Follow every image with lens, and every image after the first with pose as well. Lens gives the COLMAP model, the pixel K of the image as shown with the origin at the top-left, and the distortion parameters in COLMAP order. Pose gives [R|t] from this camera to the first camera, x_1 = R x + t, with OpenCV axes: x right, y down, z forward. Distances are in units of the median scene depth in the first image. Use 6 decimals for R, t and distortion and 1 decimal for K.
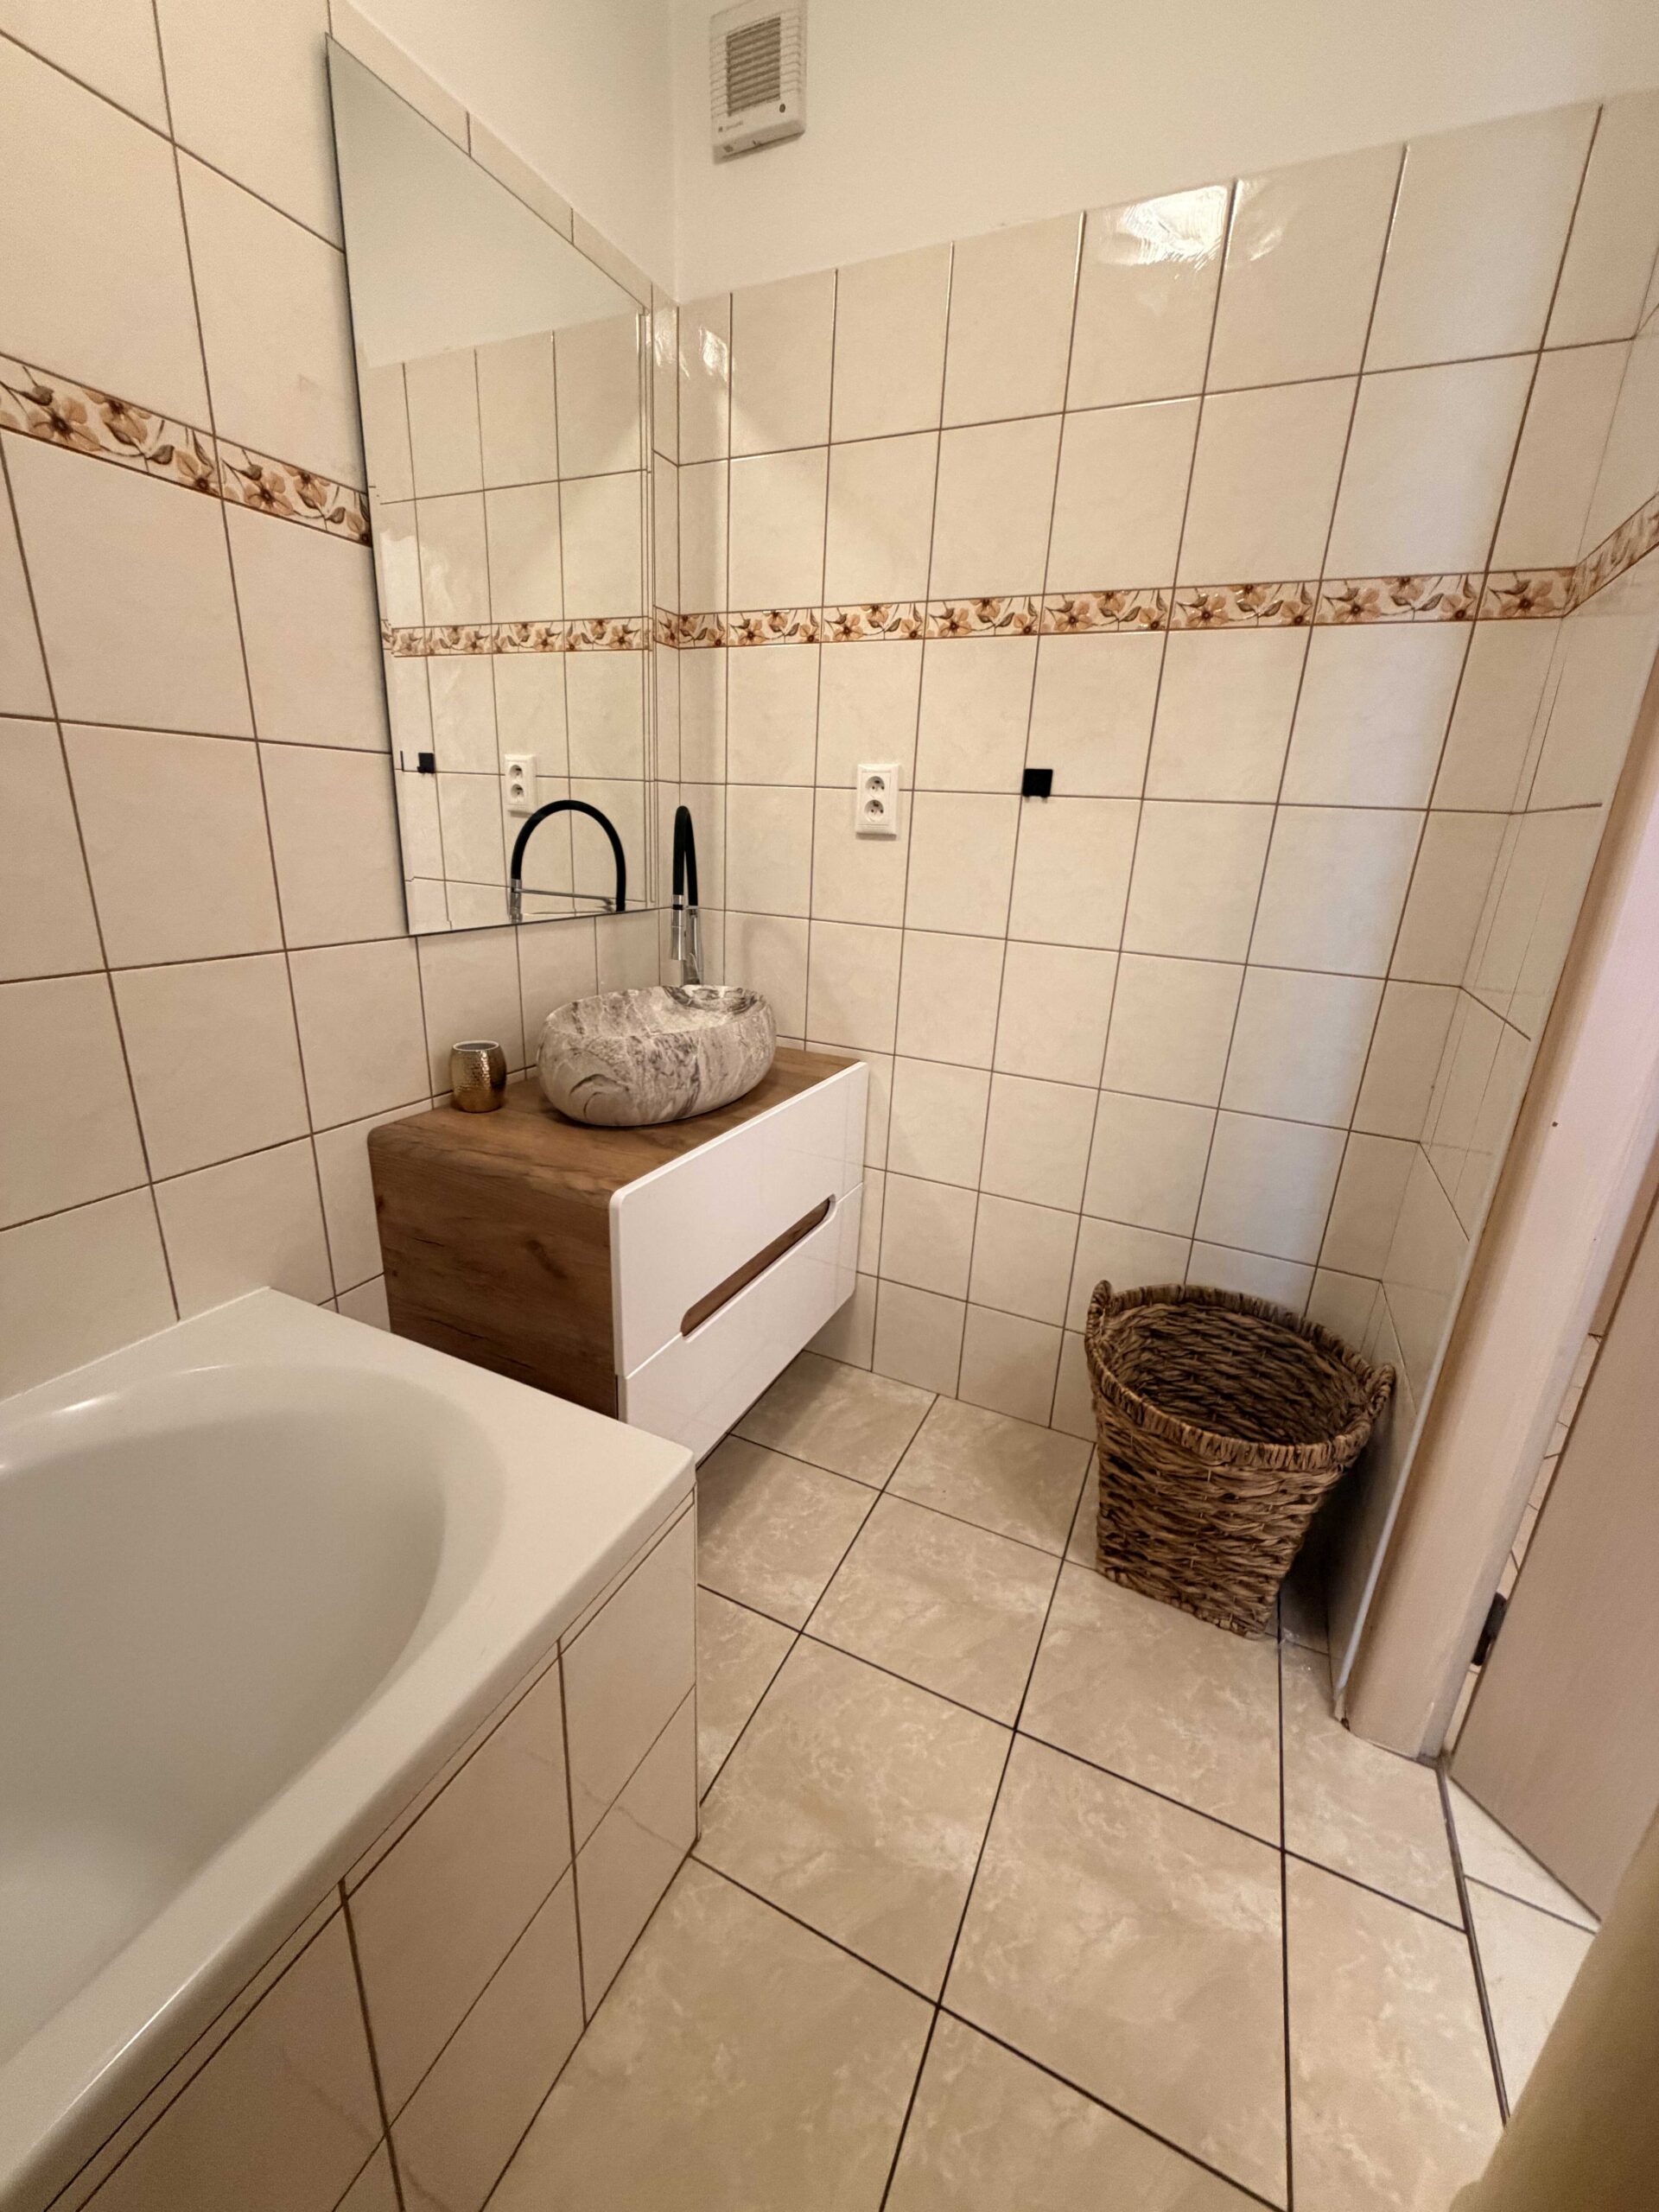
lens RADIAL K [[889.9, 0, 827.8], [0, 889.9, 1106.7], [0, 0, 1]] dist [0.000206, 0.000126]
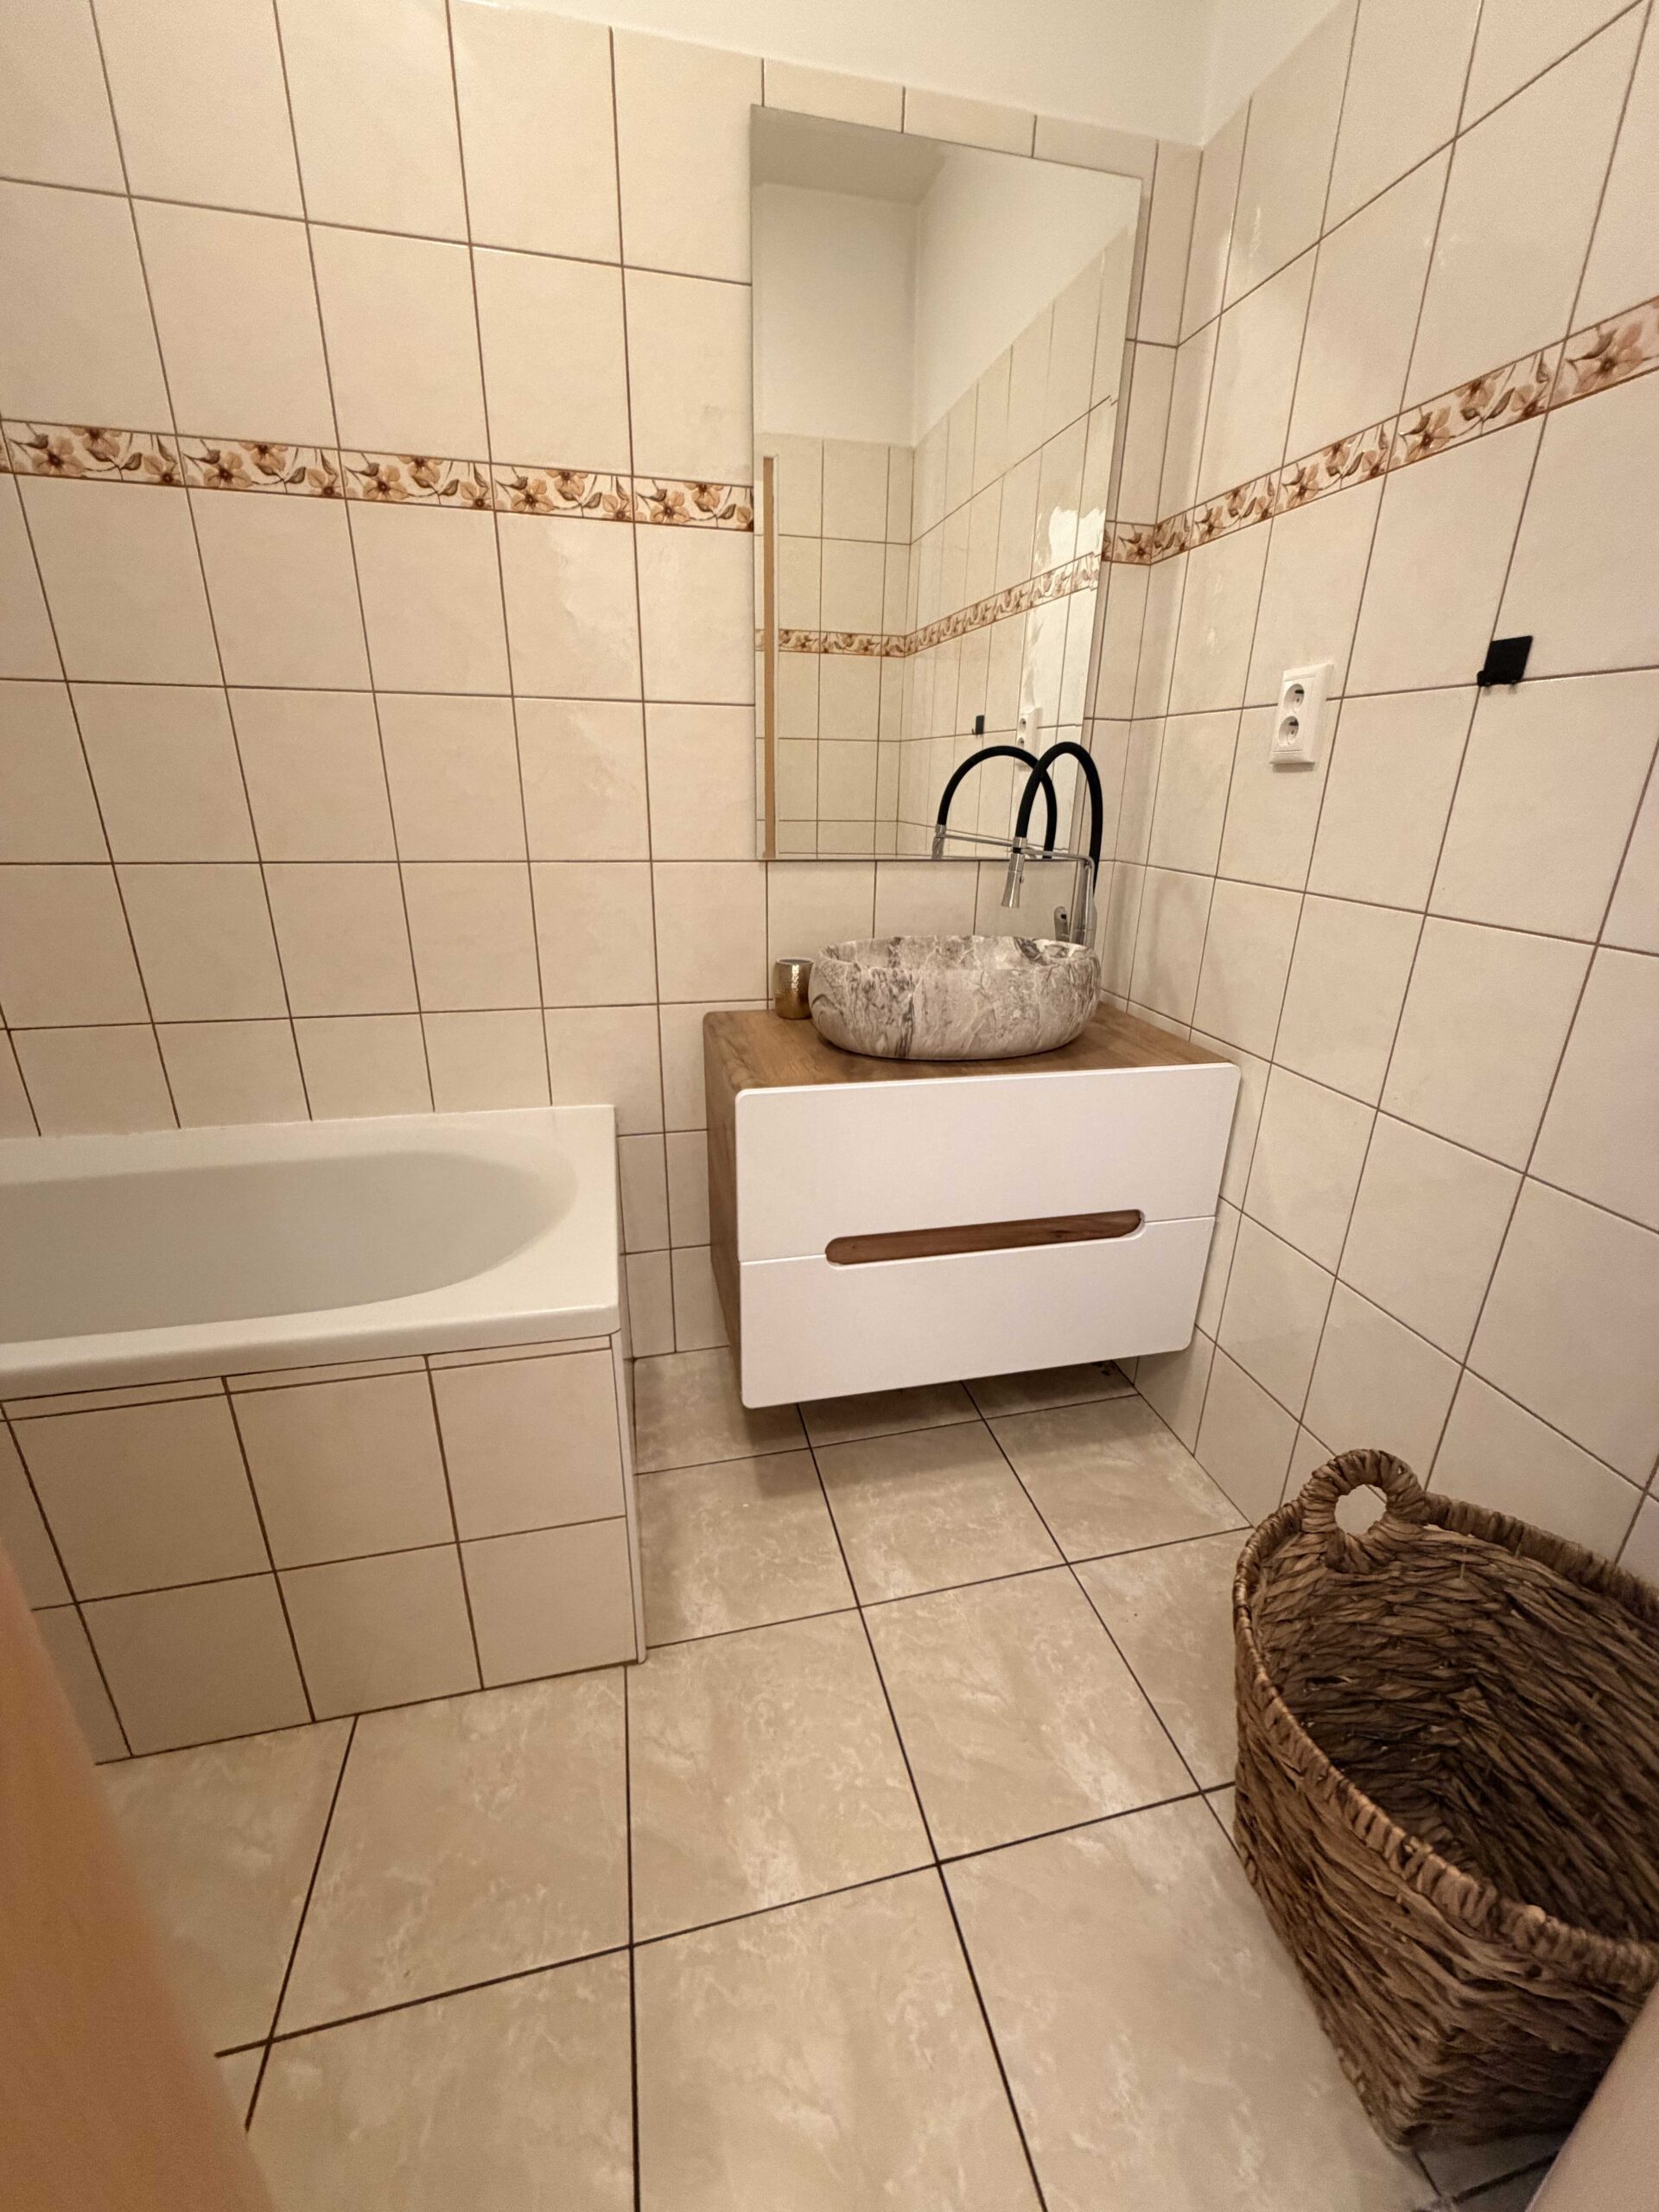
lens RADIAL K [[889.9, 0, 827.1], [0, 889.9, 1107.4], [0, 0, 1]] dist [0.000206, 0.000126]
pose [[0.620993, 0.237711, -0.746901, 0.476620], [-0.231401, 0.966031, 0.115059, -0.024364], [0.748880, 0.101383, 0.654905, 0.266448]]
